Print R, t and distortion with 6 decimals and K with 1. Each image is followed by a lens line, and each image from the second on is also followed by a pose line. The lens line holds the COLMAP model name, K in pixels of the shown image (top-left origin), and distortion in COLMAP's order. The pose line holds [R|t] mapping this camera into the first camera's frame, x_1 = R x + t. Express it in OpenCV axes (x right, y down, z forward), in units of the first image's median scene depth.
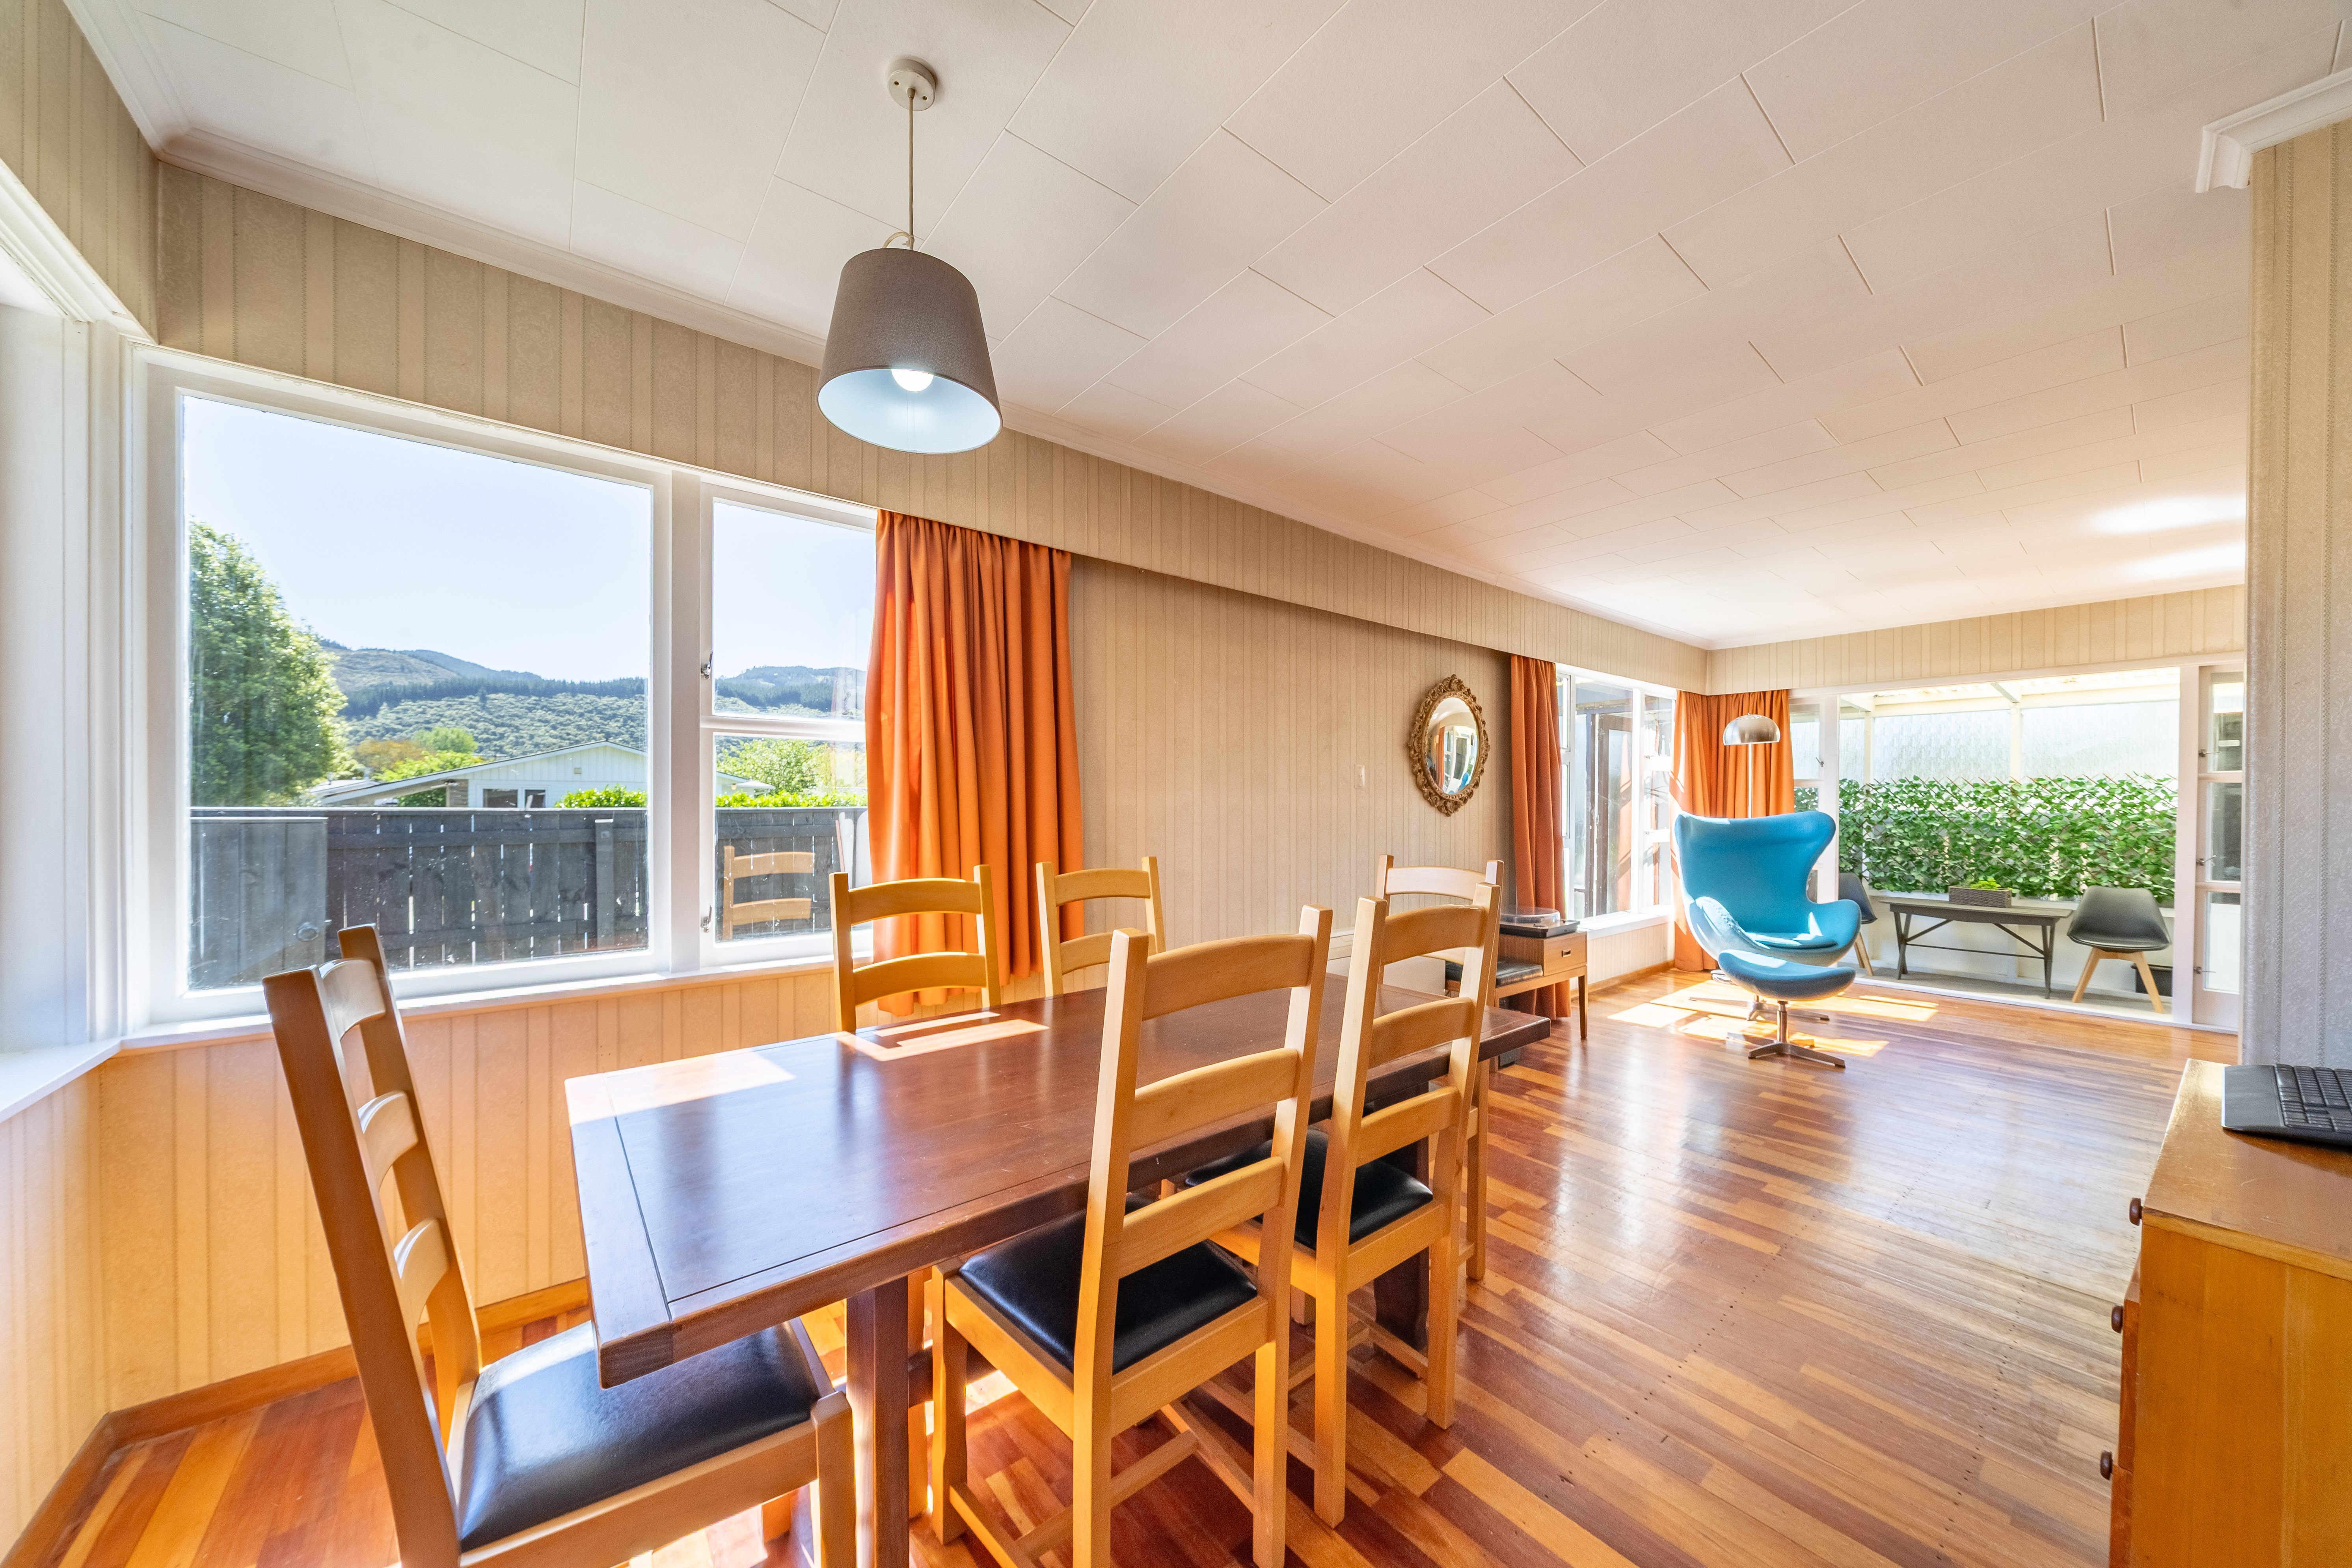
lens RADIAL K [[808.1, 0, 1168.9], [0, 808.1, 796.1], [0, 0, 1]] dist [-0.002749, -0.000303]
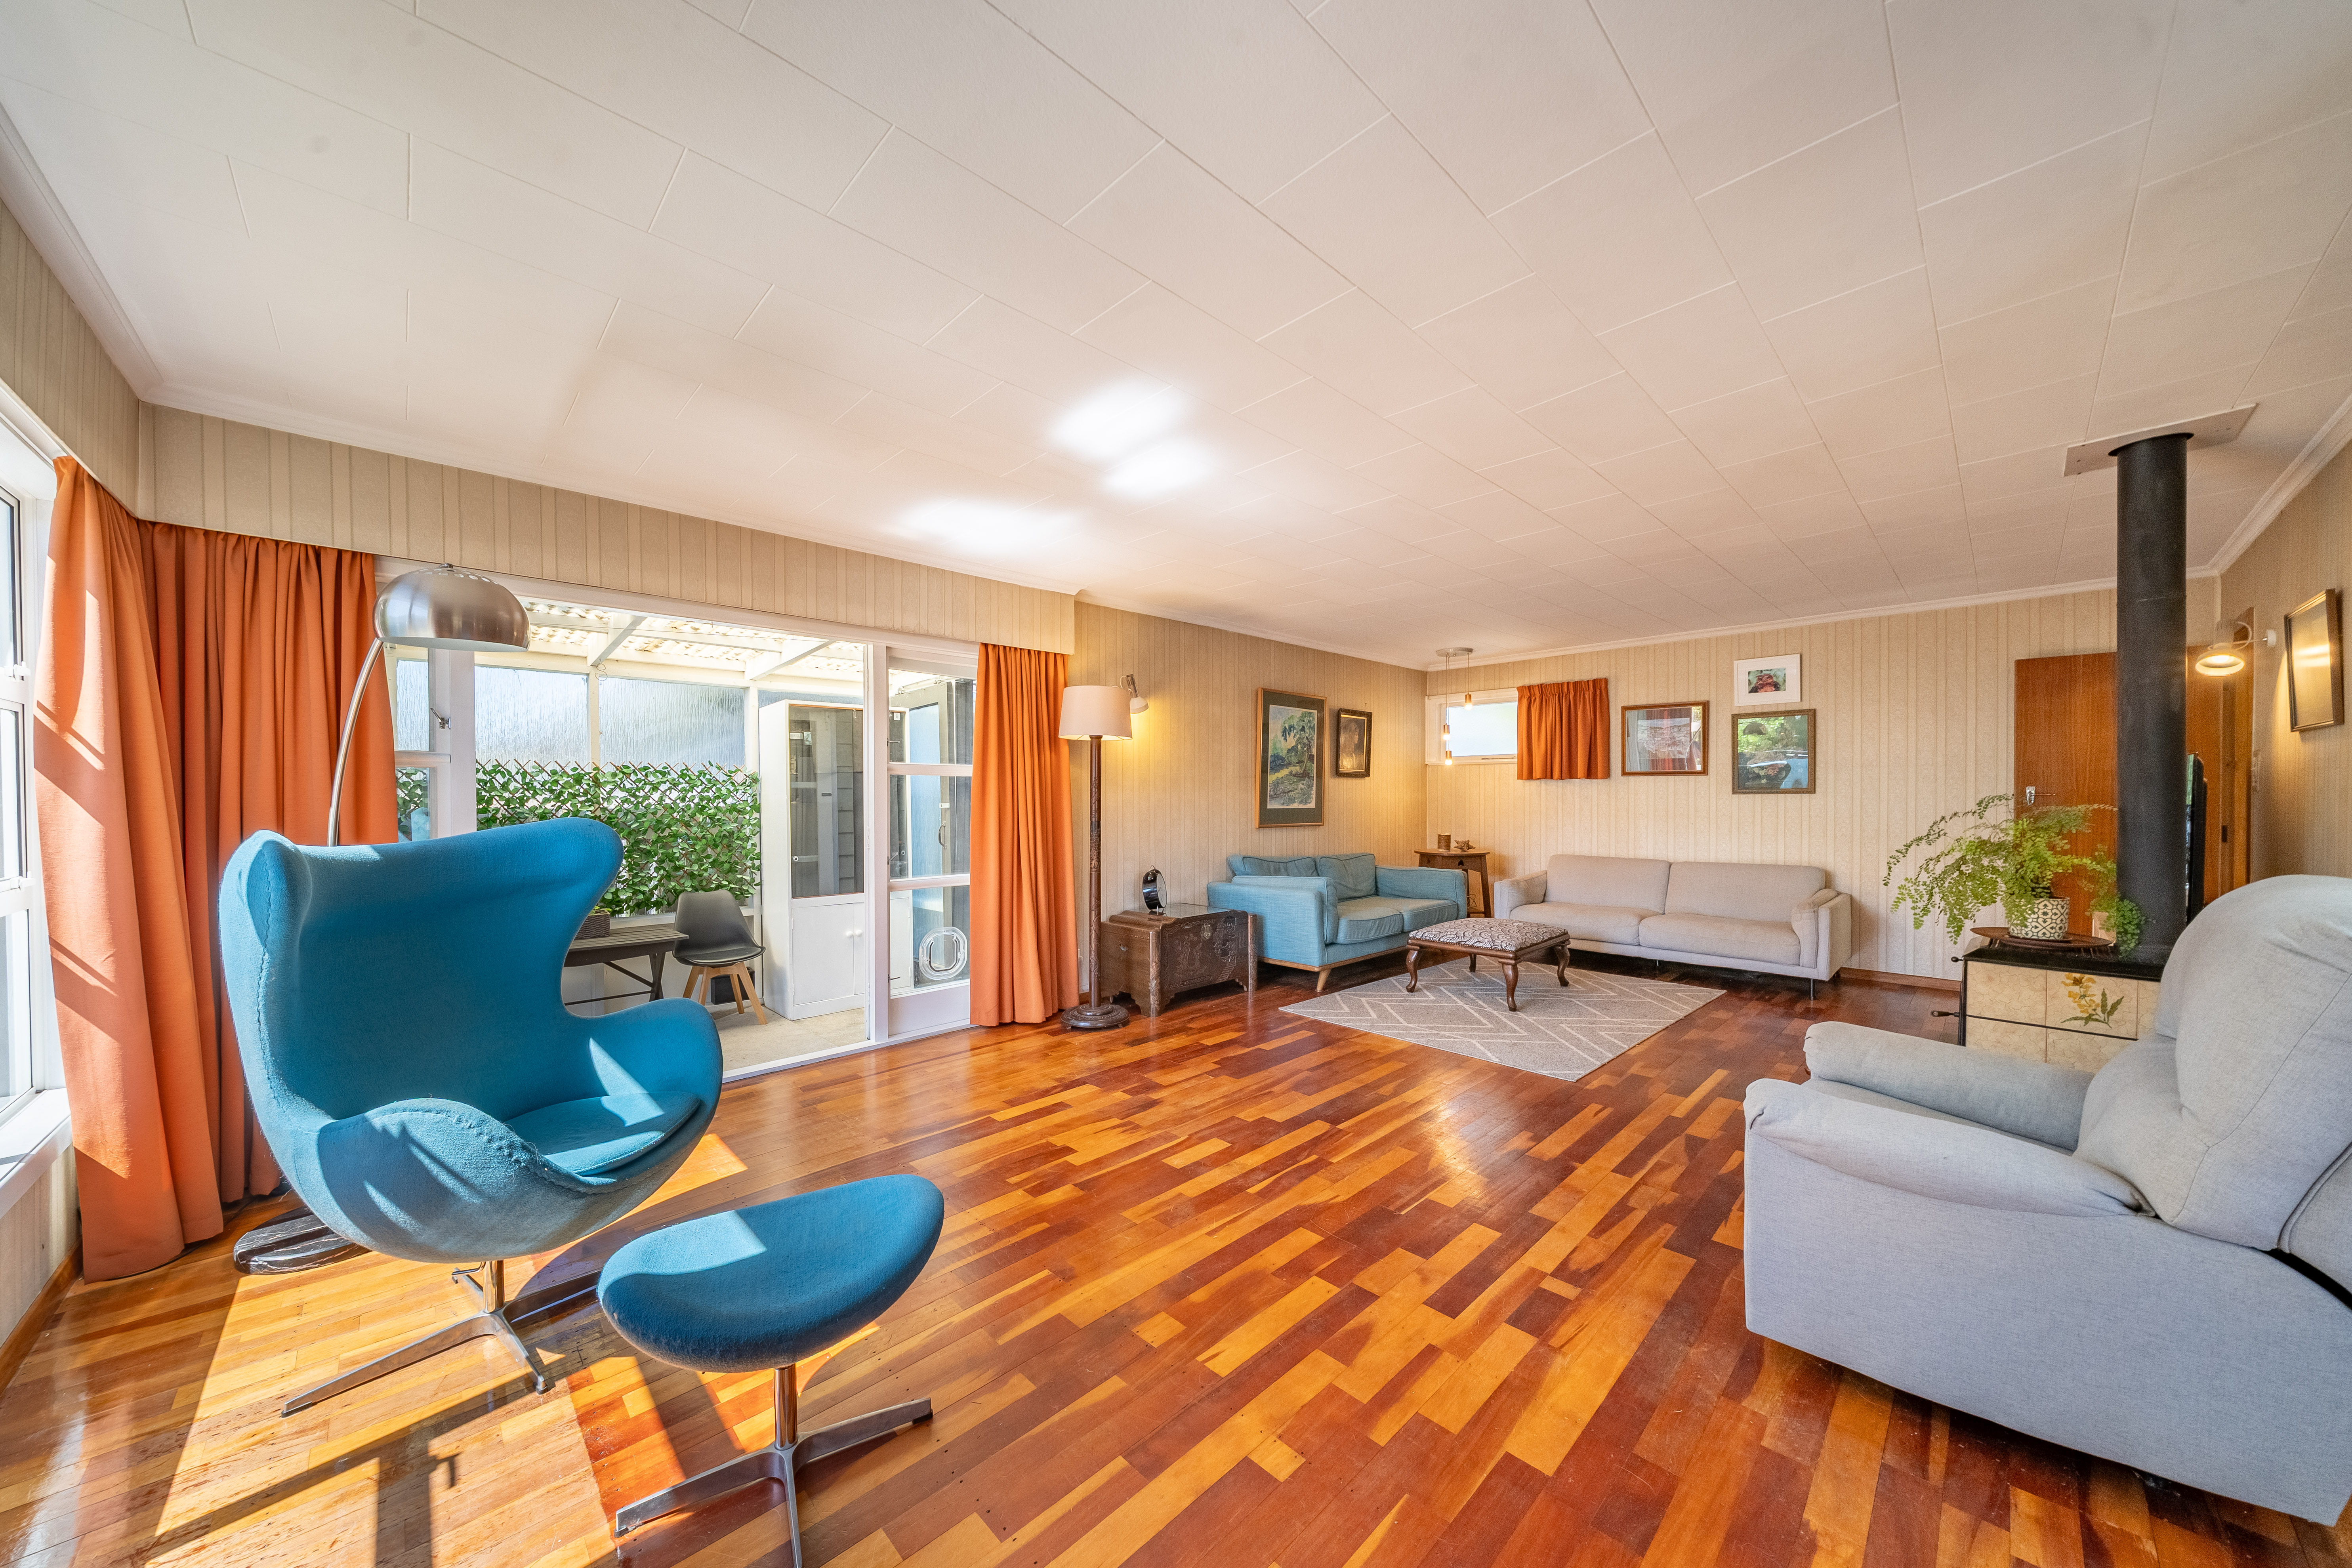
lens RADIAL K [[808.1, 0, 1178.0], [0, 808.1, 795.0], [0, 0, 1]] dist [-0.002749, -0.000303]
pose [[-0.096655, -0.003215, 0.995313, 0.246880], [-0.004988, 0.999984, 0.002746, 0.002455], [-0.995305, -0.004699, -0.096669, 0.561616]]
